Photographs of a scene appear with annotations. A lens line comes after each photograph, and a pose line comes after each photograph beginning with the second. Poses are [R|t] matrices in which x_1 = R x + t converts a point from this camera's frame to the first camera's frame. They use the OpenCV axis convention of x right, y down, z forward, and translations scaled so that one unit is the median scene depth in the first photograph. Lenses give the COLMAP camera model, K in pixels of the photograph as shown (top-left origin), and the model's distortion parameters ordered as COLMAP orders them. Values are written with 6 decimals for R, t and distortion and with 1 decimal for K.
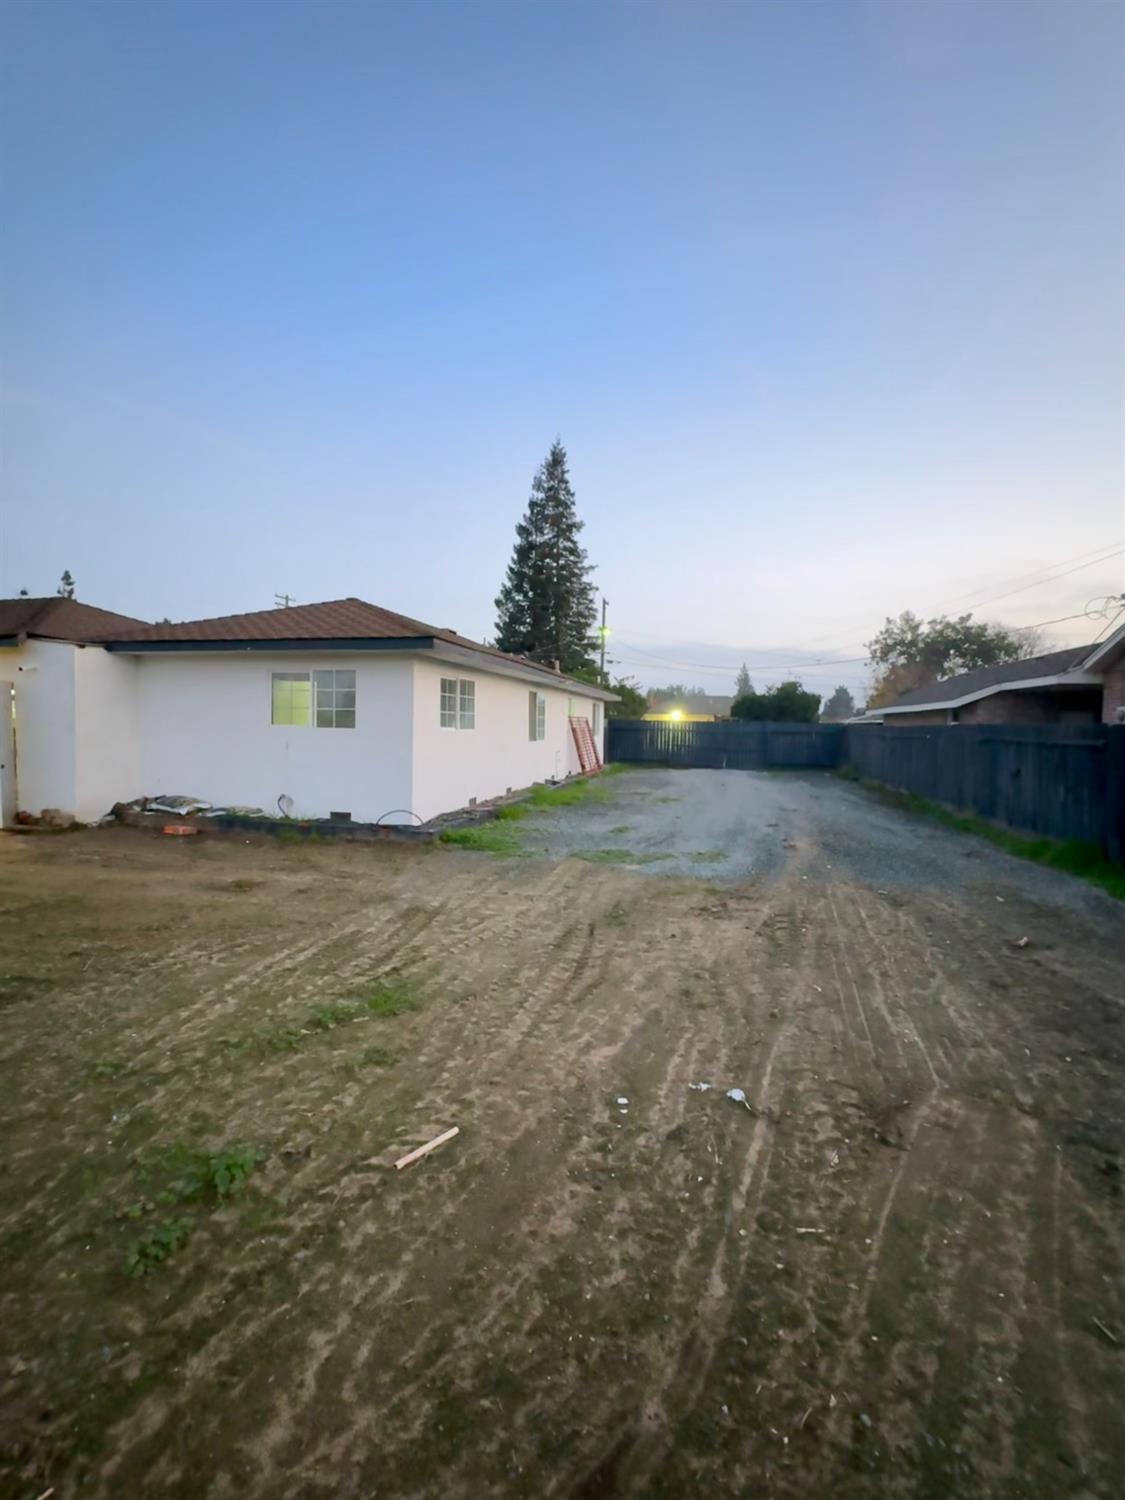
lens RADIAL K [[649.7, 0, 562.5], [0, 649.7, 747.0], [0, 0, 1]] dist [-0.001971, -0.000052]
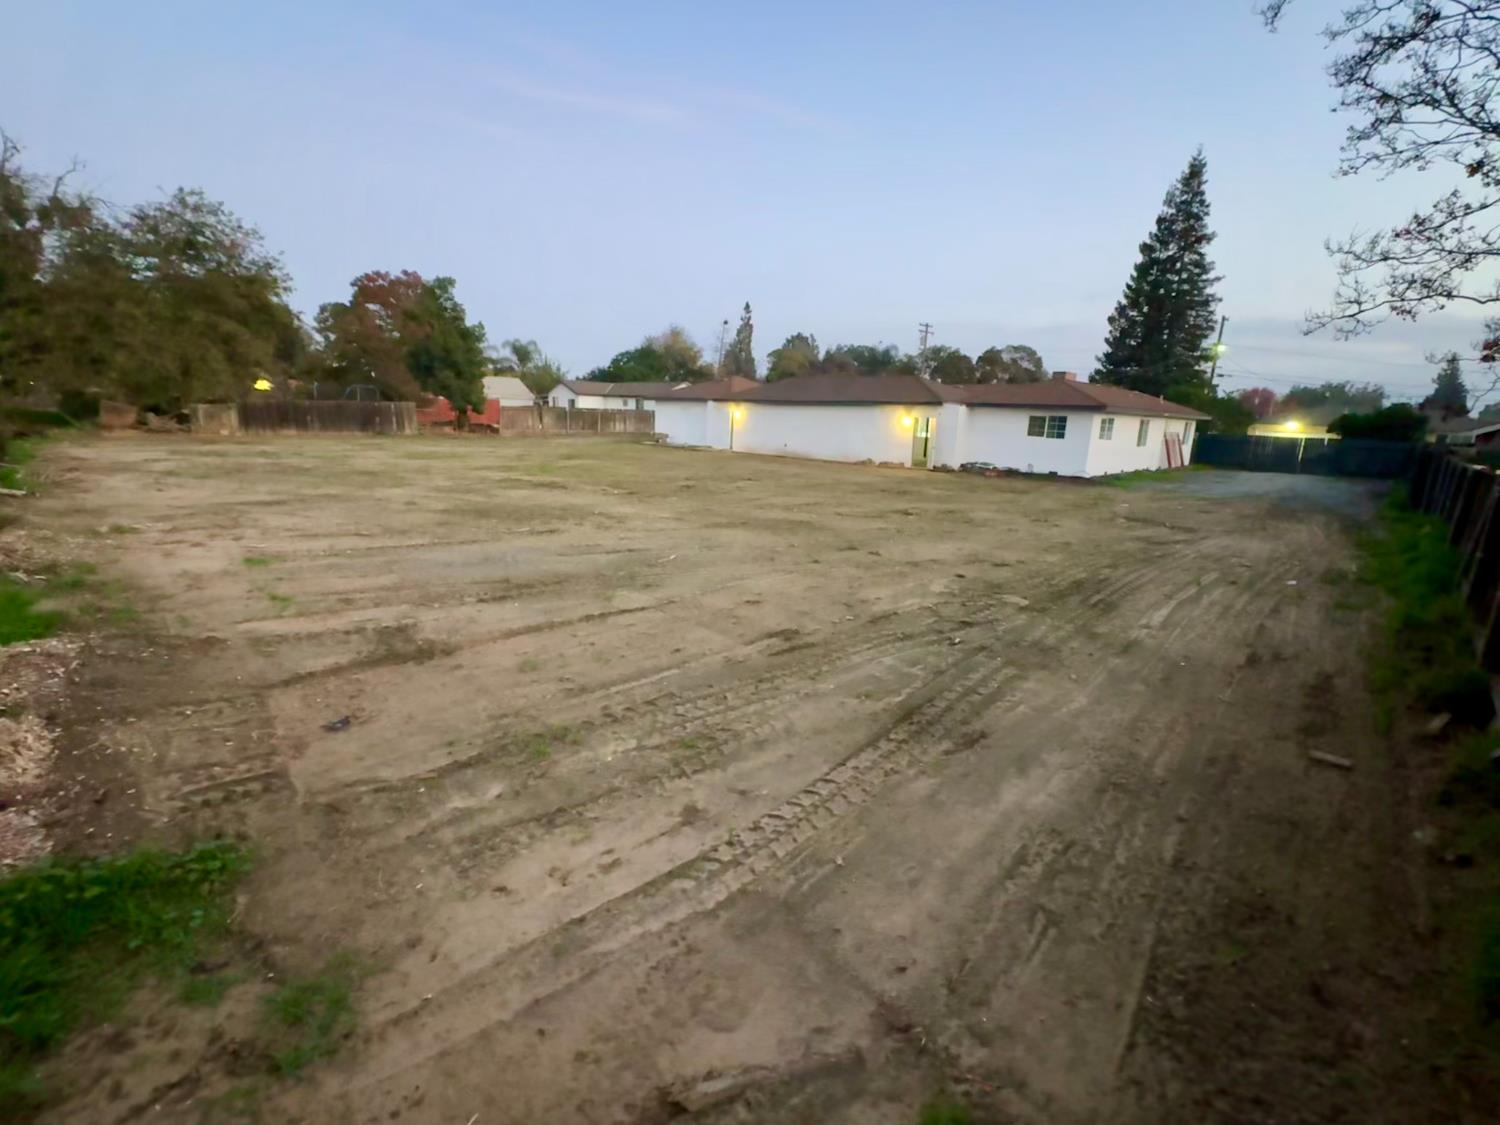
lens RADIAL K [[649.7, 0, 752.4], [0, 649.7, 562.0], [0, 0, 1]] dist [-0.001971, -0.000052]
pose [[0.850183, 0.133275, -0.509339, 0.001215], [-0.040552, 0.981132, 0.189037, 0.002312], [0.524922, -0.140062, 0.839547, -0.327696]]
